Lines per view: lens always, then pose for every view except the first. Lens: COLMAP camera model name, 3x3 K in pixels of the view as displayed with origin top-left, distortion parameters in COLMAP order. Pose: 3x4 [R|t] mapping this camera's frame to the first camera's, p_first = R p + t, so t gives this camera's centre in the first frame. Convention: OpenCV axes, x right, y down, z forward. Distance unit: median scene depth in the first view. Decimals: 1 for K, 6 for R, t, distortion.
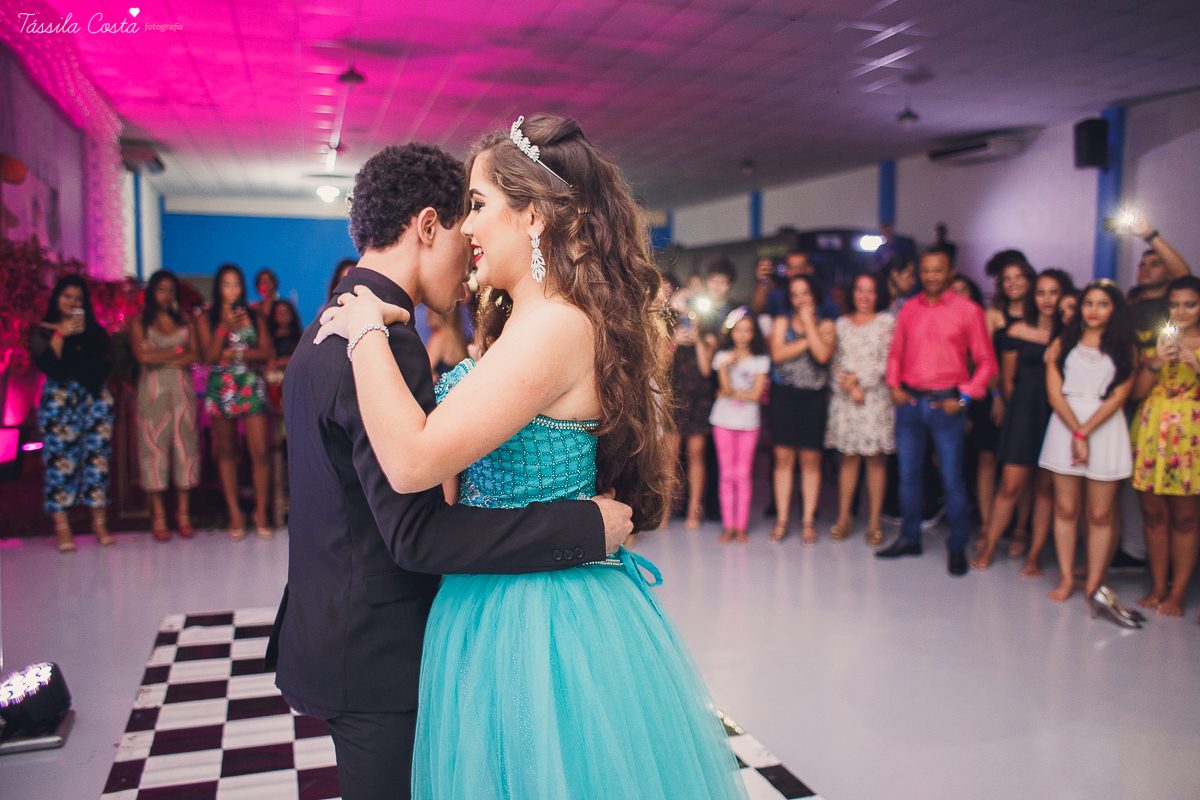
lens RADIAL K [[966.1, 0, 595.3], [0, 966.1, 378.0], [0, 0, 1]] dist [-0.096189, 0.120603]
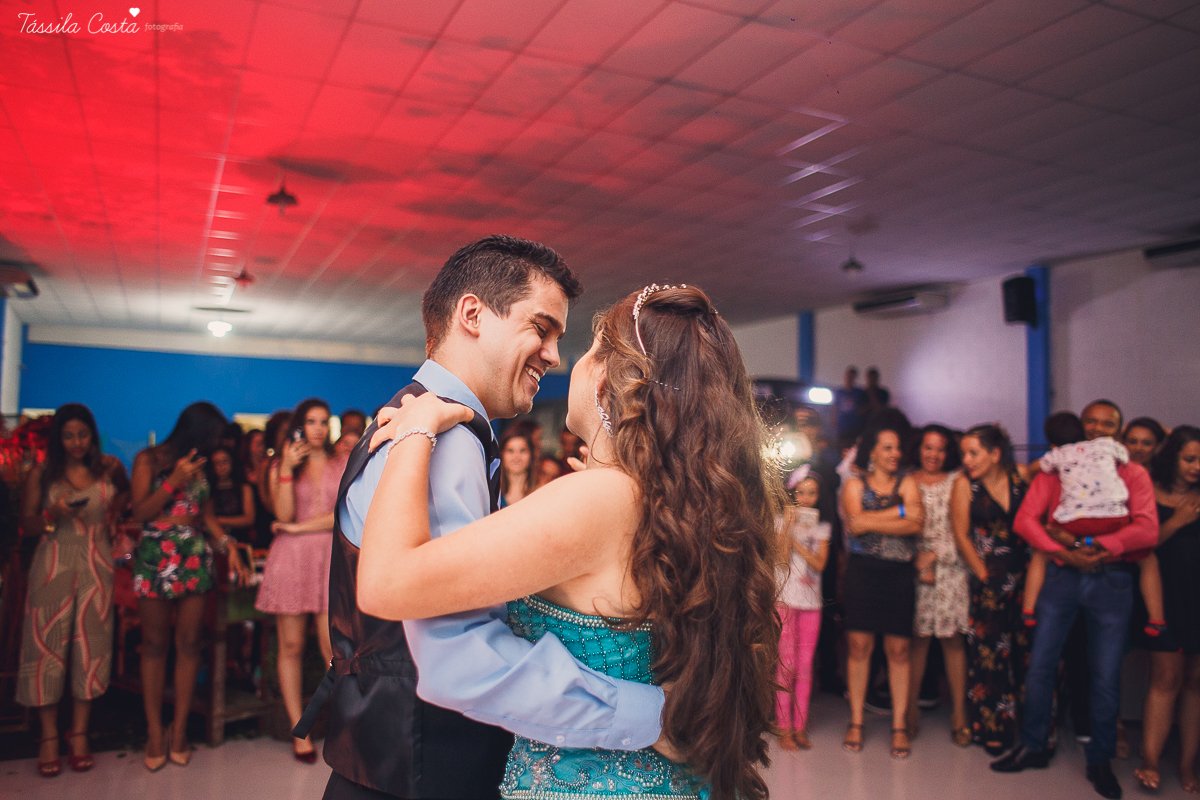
lens RADIAL K [[966.1, 0, 599.7], [0, 966.1, 398.3], [0, 0, 1]] dist [-0.096189, 0.120603]
pose [[0.990882, 0.021790, 0.132959, -0.063718], [-0.004322, 0.991468, -0.130280, -0.008999], [-0.134663, 0.128518, 0.982522, 0.080505]]
